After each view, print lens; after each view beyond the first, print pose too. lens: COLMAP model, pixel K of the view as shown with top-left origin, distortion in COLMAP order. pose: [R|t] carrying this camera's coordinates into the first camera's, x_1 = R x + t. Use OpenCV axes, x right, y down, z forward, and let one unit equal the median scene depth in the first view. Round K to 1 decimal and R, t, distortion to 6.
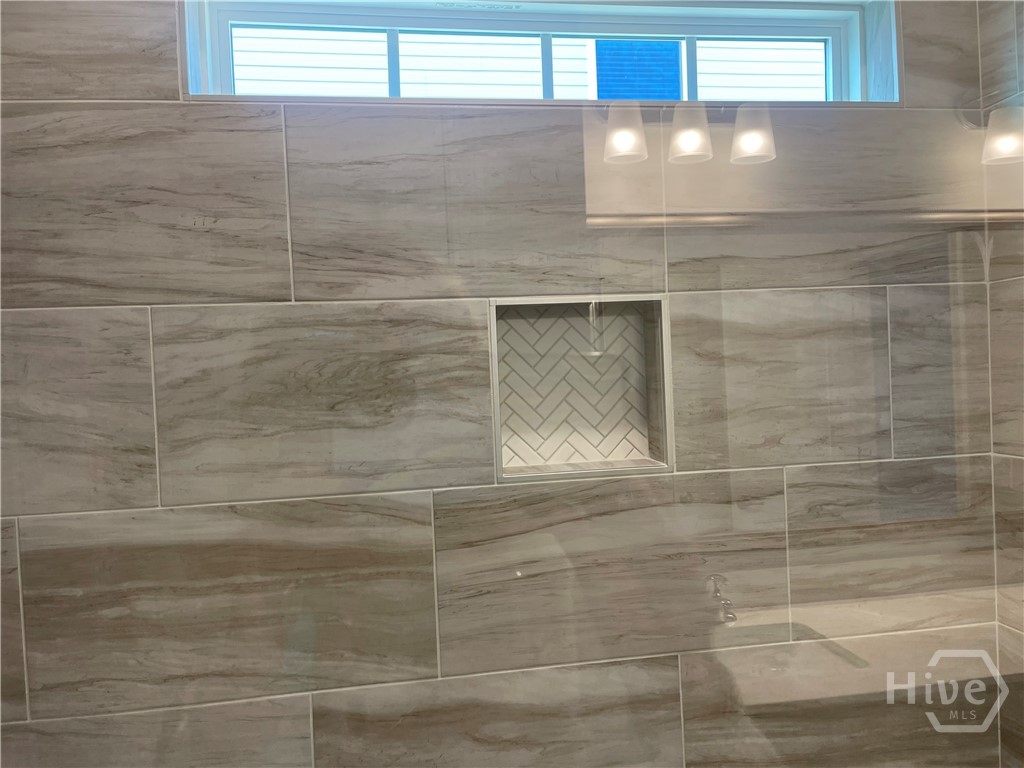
lens RADIAL K [[775.9, 0, 515.7], [0, 775.9, 389.9], [0, 0, 1]] dist [0.067629, -0.085542]
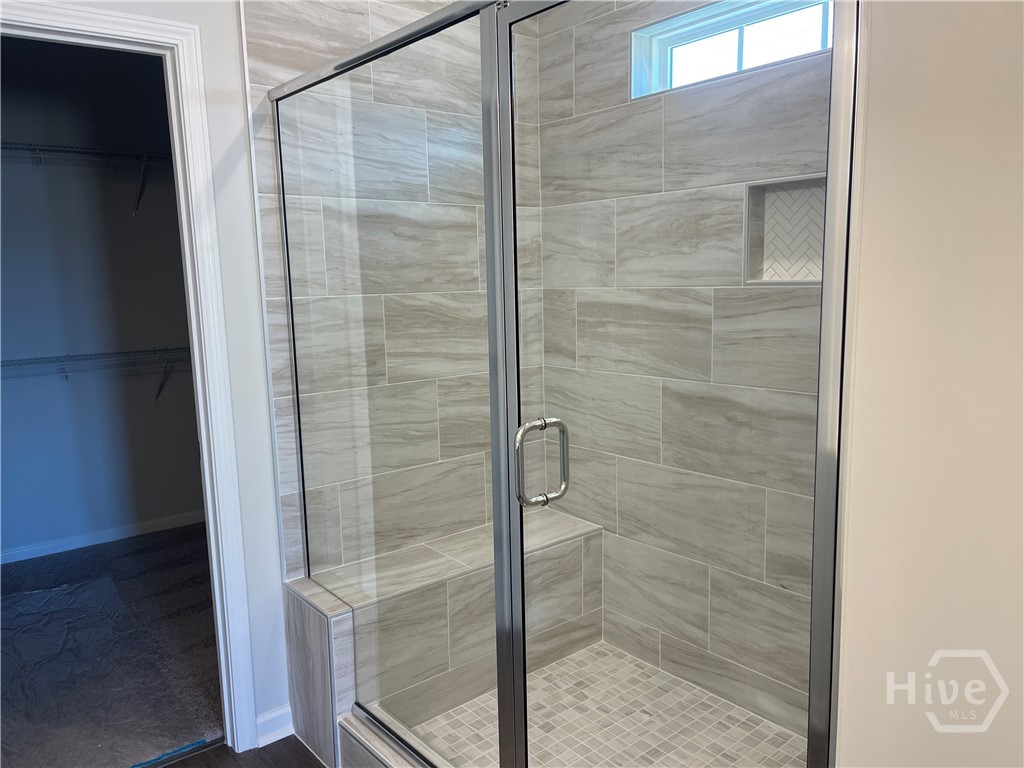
lens RADIAL K [[775.9, 0, 506.9], [0, 775.9, 392.8], [0, 0, 1]] dist [0.067629, -0.085542]
pose [[0.506459, 0.159632, -0.847359, 1.329281], [-0.012273, 0.983949, 0.178029, 0.047695], [0.862177, -0.079765, 0.500289, -0.443049]]
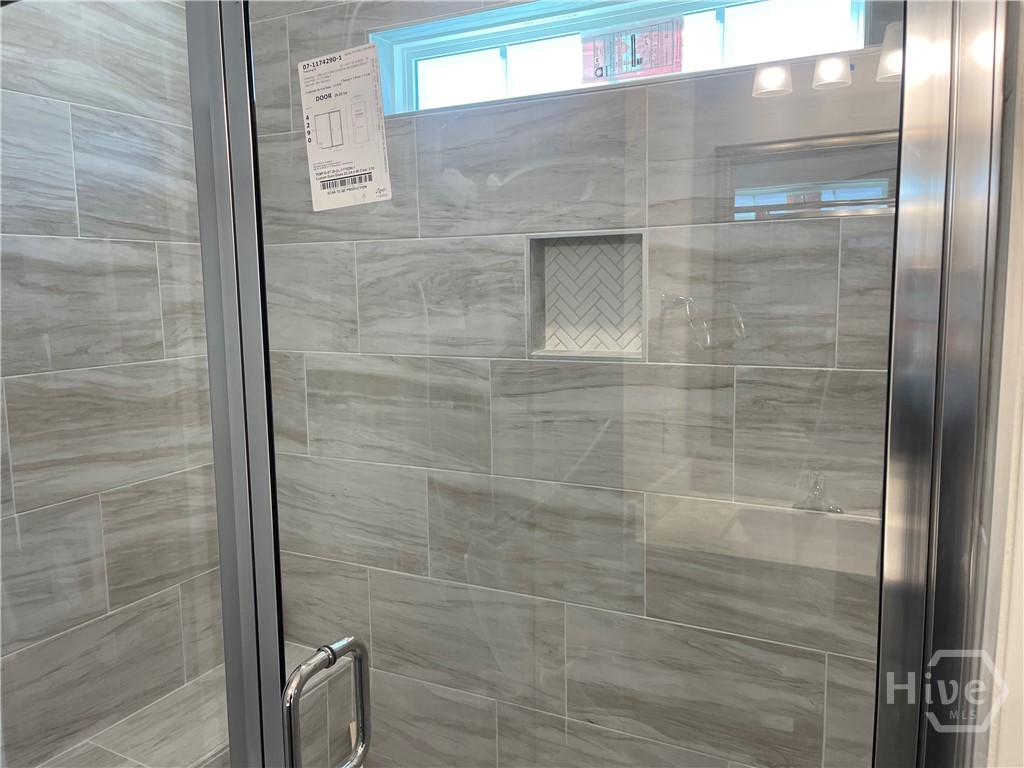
lens RADIAL K [[775.9, 0, 518.5], [0, 775.9, 374.7], [0, 0, 1]] dist [0.067629, -0.085542]
pose [[0.811404, 0.098737, -0.576086, 0.849783], [-0.030333, 0.991413, 0.127198, -0.040273], [0.583698, -0.085735, 0.807431, -0.238577]]
